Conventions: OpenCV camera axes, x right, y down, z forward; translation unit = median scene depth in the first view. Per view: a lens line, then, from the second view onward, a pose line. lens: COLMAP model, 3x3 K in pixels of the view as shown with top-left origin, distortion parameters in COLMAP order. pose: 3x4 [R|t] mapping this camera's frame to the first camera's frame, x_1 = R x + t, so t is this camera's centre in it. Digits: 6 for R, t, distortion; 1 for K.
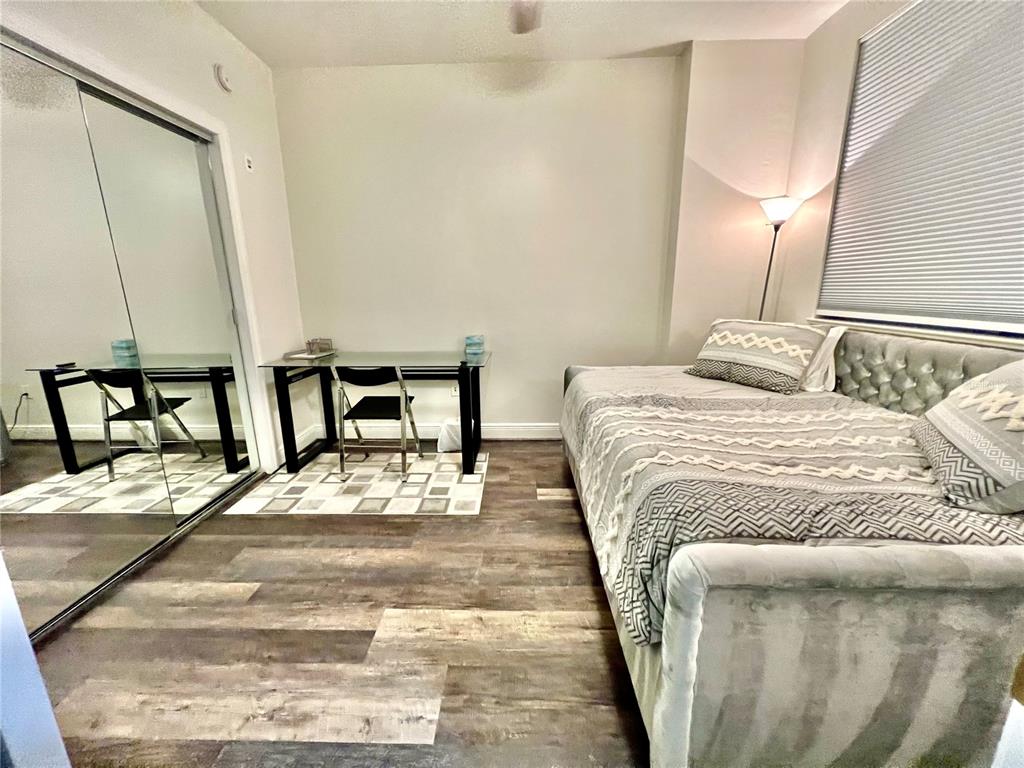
lens RADIAL K [[409.6, 0, 509.2], [0, 409.6, 384.5], [0, 0, 1]] dist [0.001641, -0.000098]
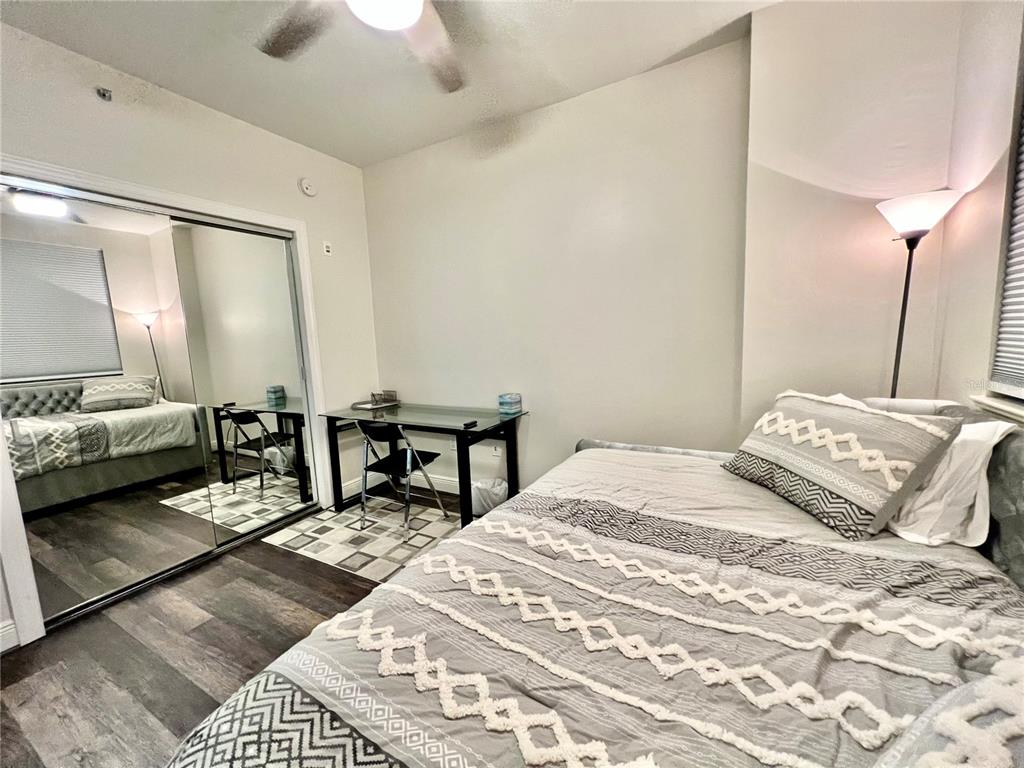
lens RADIAL K [[409.6, 0, 511.8], [0, 409.6, 383.6], [0, 0, 1]] dist [0.001641, -0.000098]
pose [[0.882782, 0.031035, -0.468756, 0.435853], [-0.075167, 0.994291, -0.075728, -0.088921], [0.463730, 0.102087, 0.880075, 0.223656]]
